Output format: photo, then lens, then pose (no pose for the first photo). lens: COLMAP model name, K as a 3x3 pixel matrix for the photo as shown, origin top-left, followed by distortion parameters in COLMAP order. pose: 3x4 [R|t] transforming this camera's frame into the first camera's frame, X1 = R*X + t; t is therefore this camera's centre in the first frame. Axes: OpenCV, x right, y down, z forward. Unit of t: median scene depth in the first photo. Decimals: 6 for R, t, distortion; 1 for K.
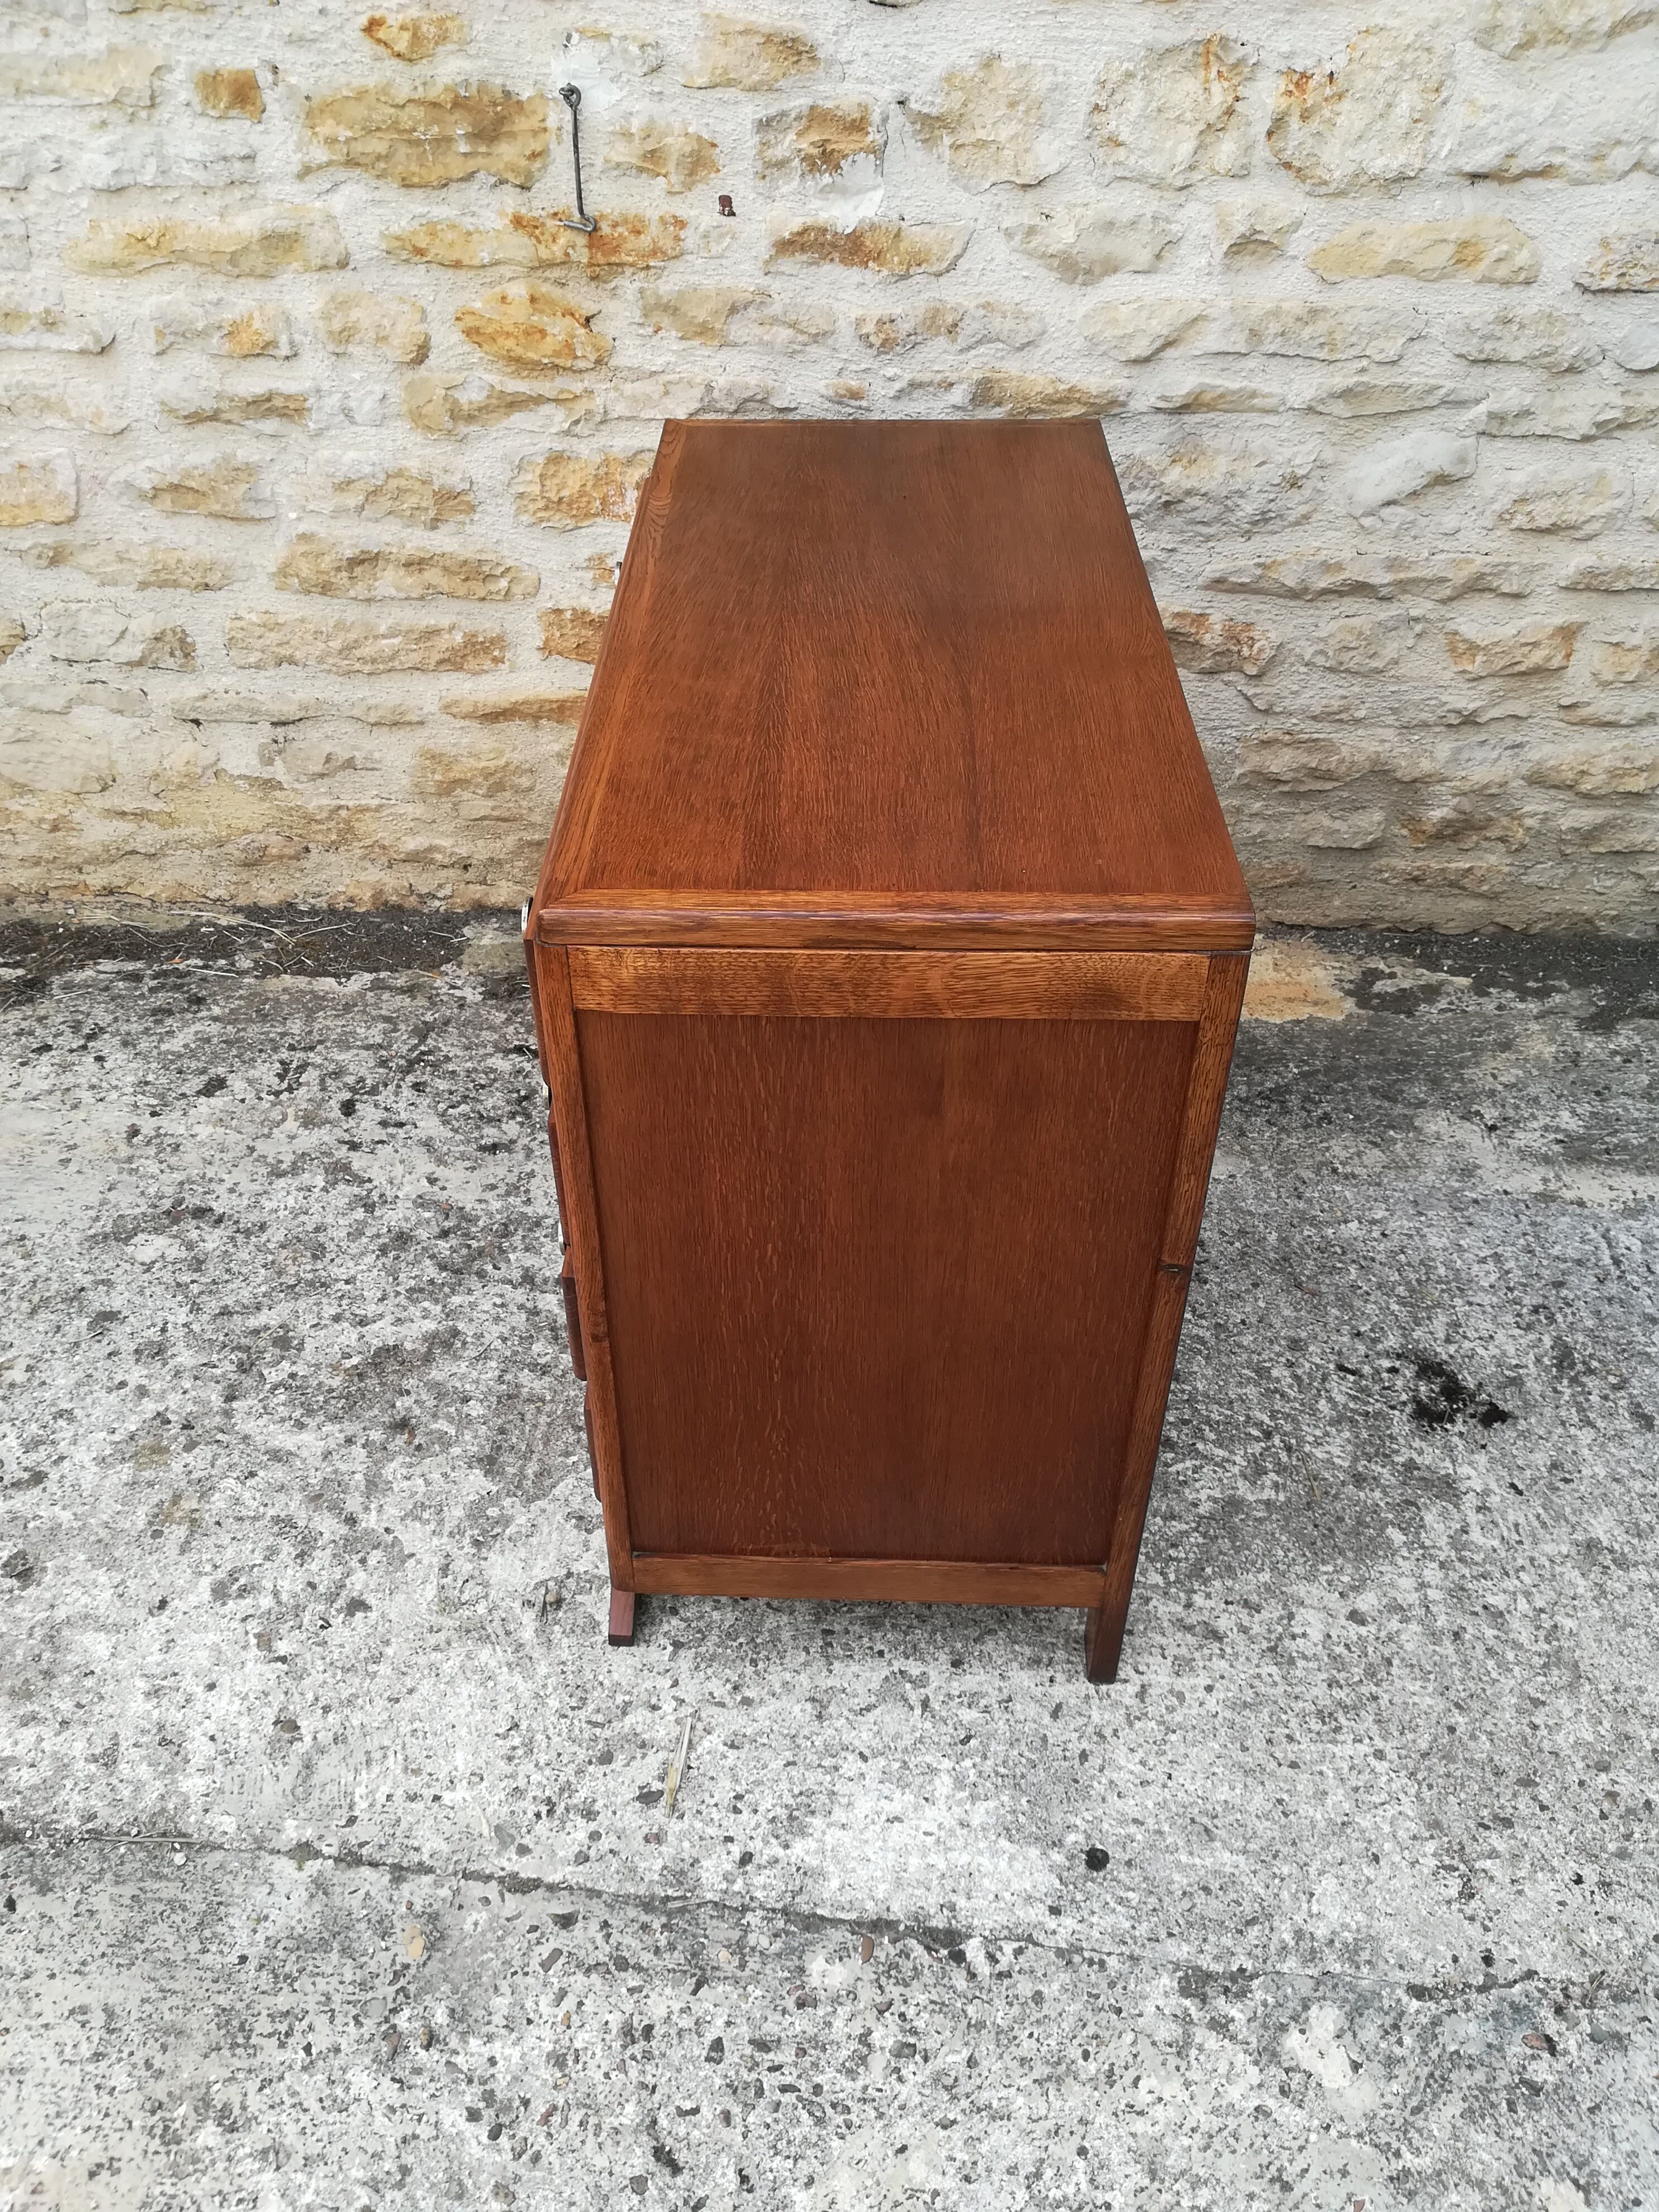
lens RADIAL K [[1720.0, 0, 819.2], [0, 1720.0, 1104.8], [0, 0, 1]] dist [0.051403, -0.075264]
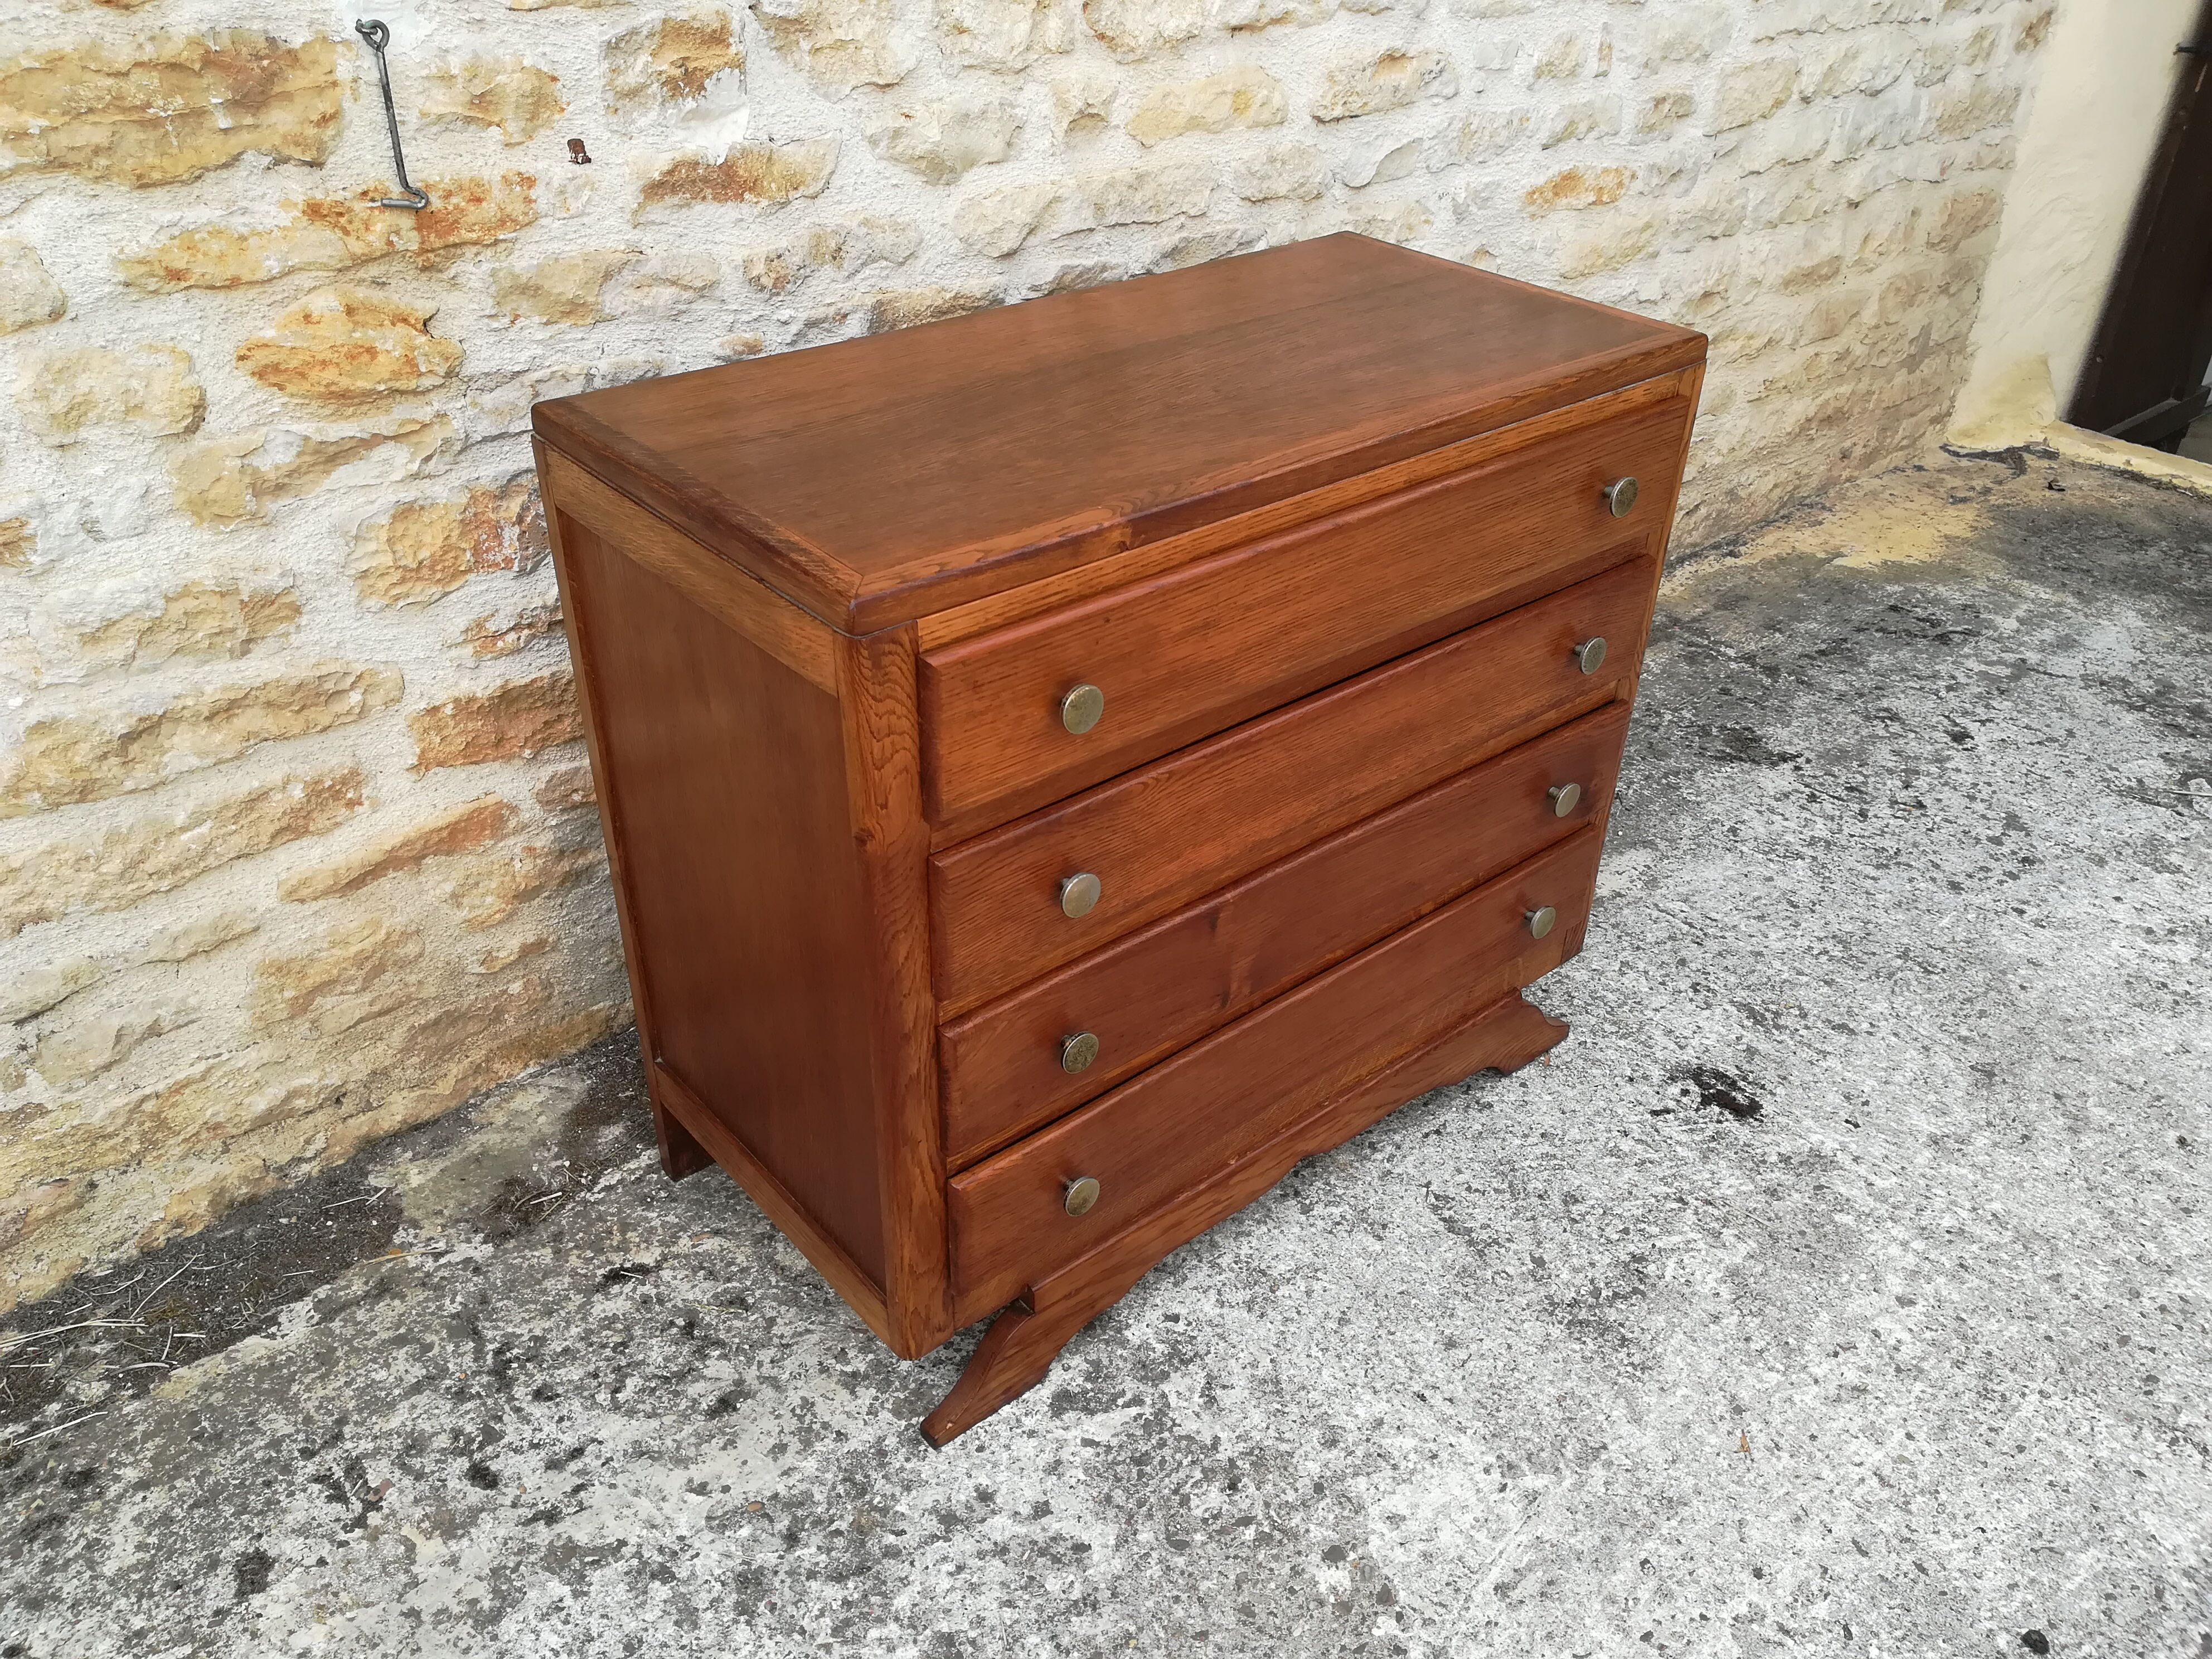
lens RADIAL K [[1720.0, 0, 1107.9], [0, 1720.0, 839.8], [0, 0, 1]] dist [0.051403, -0.075264]
pose [[0.723844, -0.362998, 0.586756, -0.453123], [0.424511, 0.904706, 0.036006, -0.161202], [-0.543912, 0.223022, 0.808963, 0.300704]]
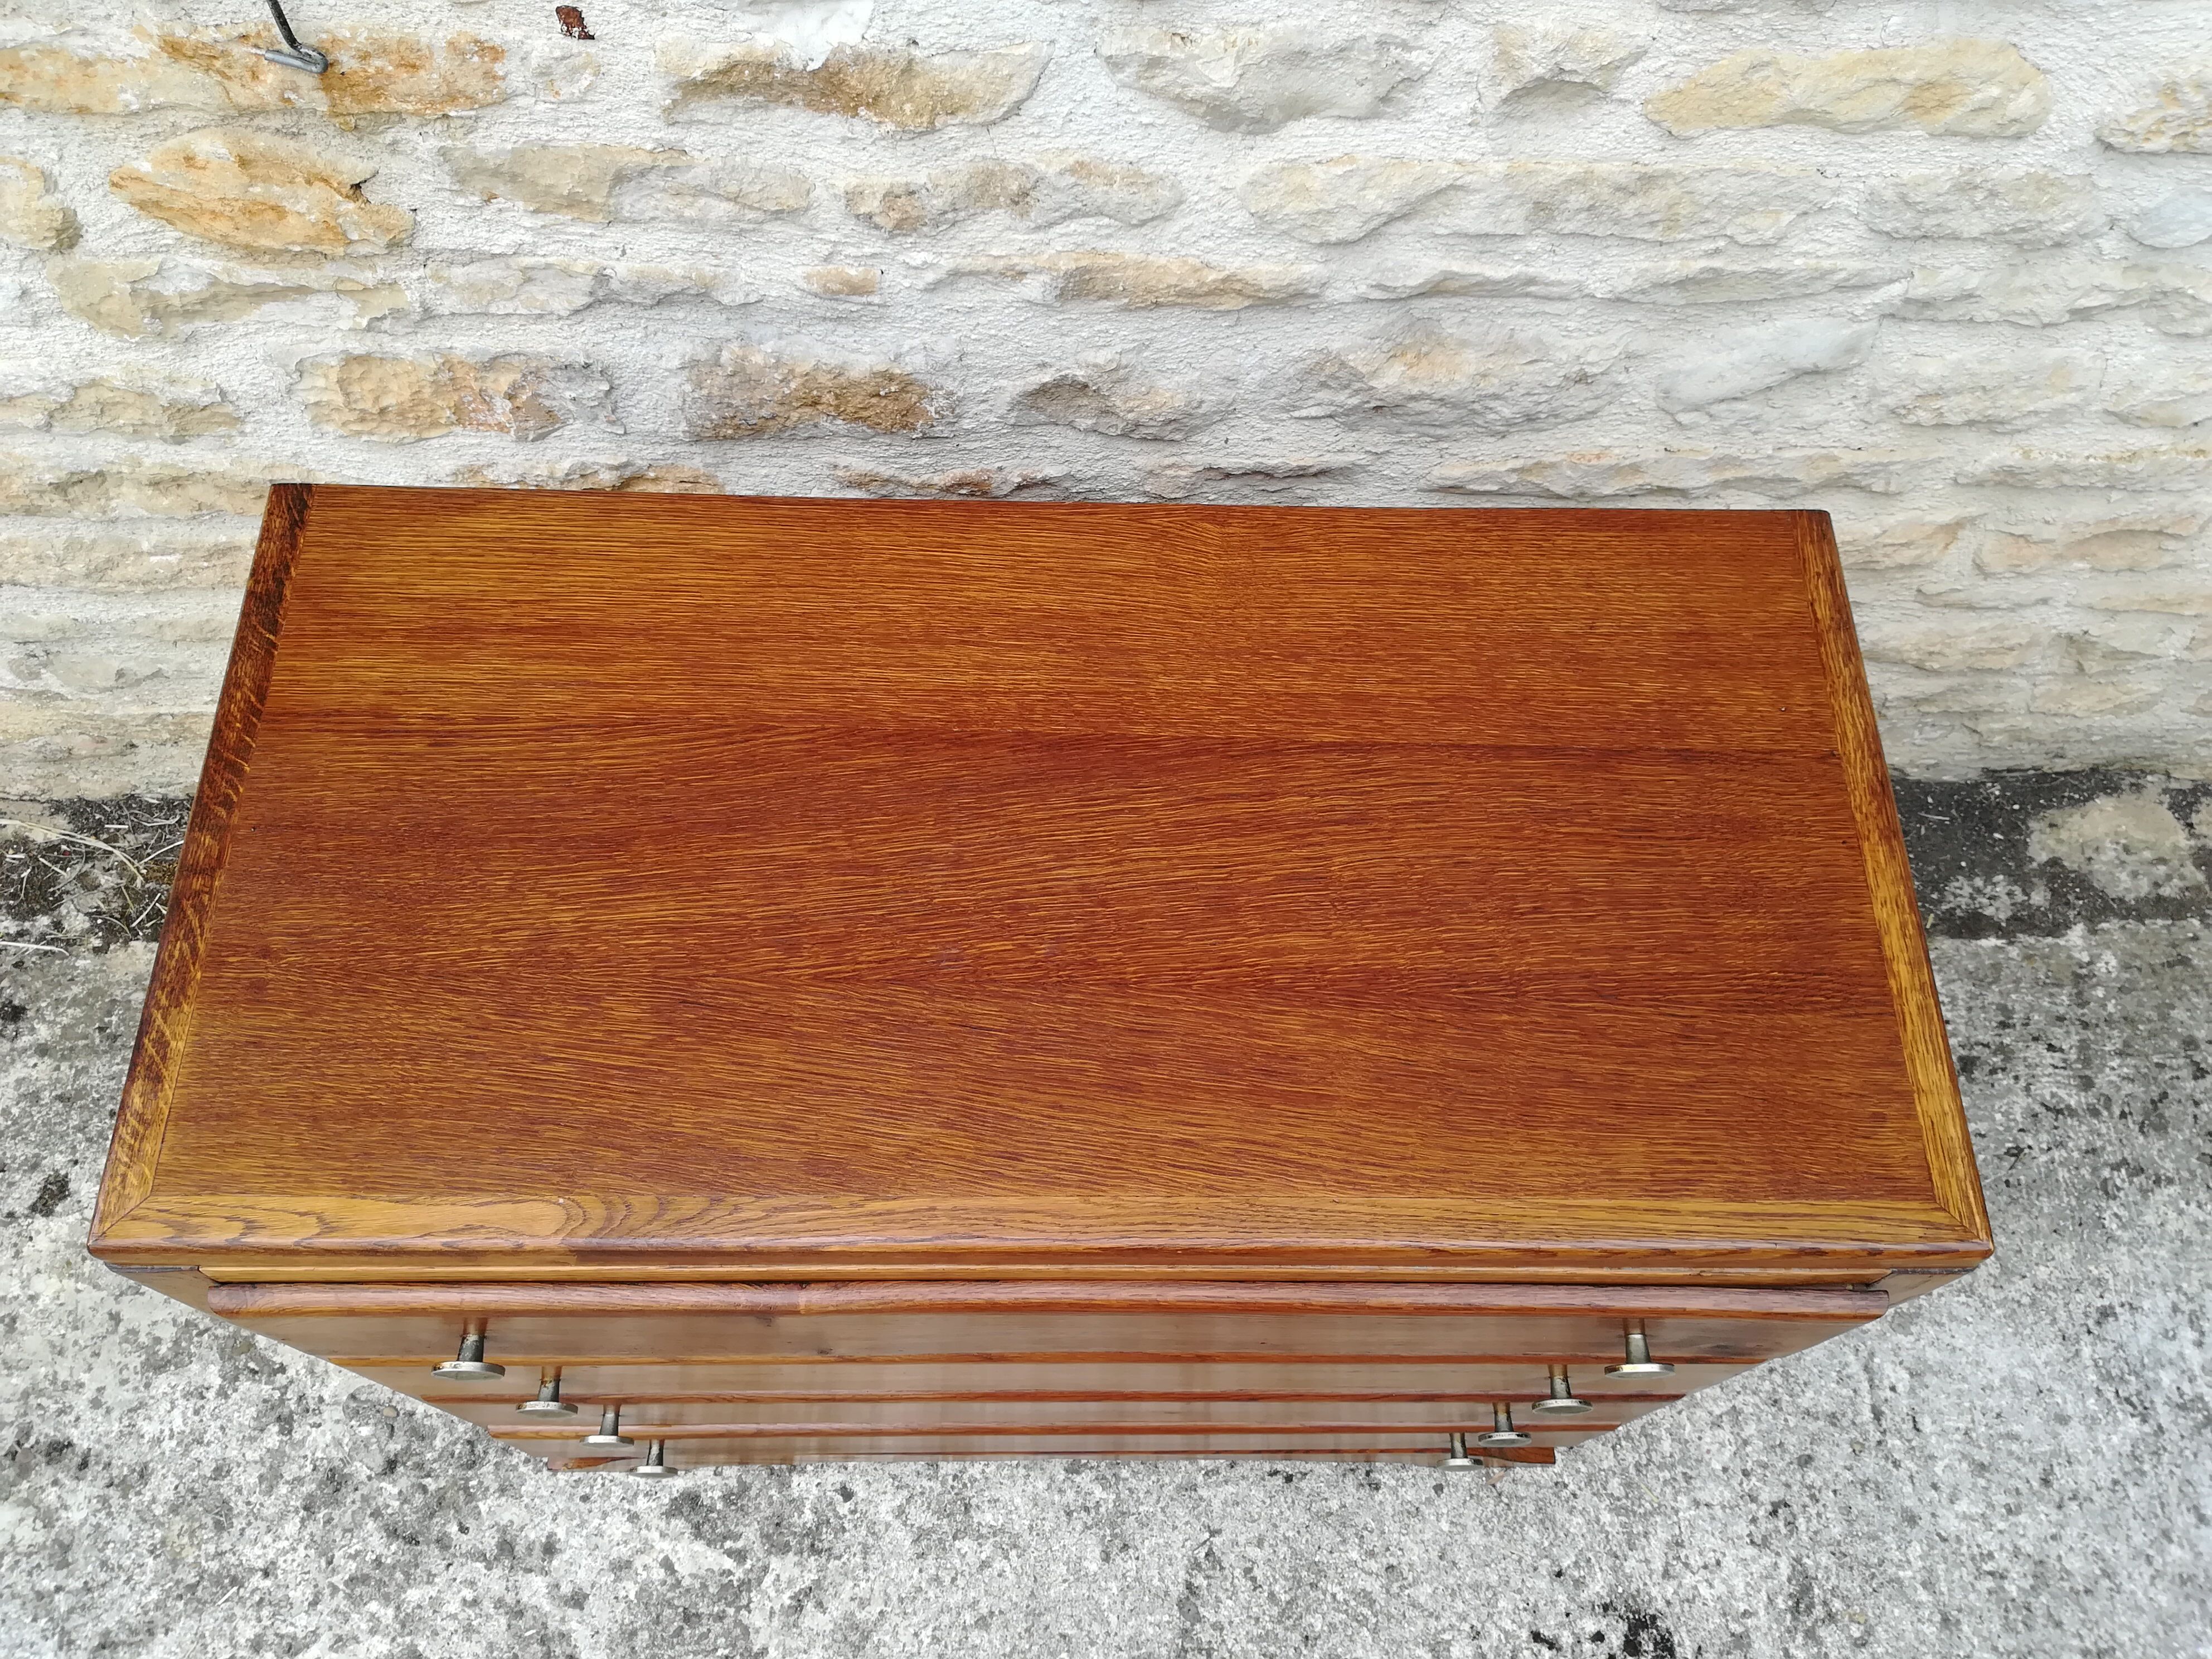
lens RADIAL K [[1720.0, 0, 1109.3], [0, 1720.0, 837.9], [0, 0, 1]] dist [0.051403, -0.075264]
pose [[0.997126, -0.041965, 0.063076, 0.063766], [0.012253, 0.910938, 0.412362, -0.506206], [-0.074763, -0.410404, 0.908834, 0.410873]]
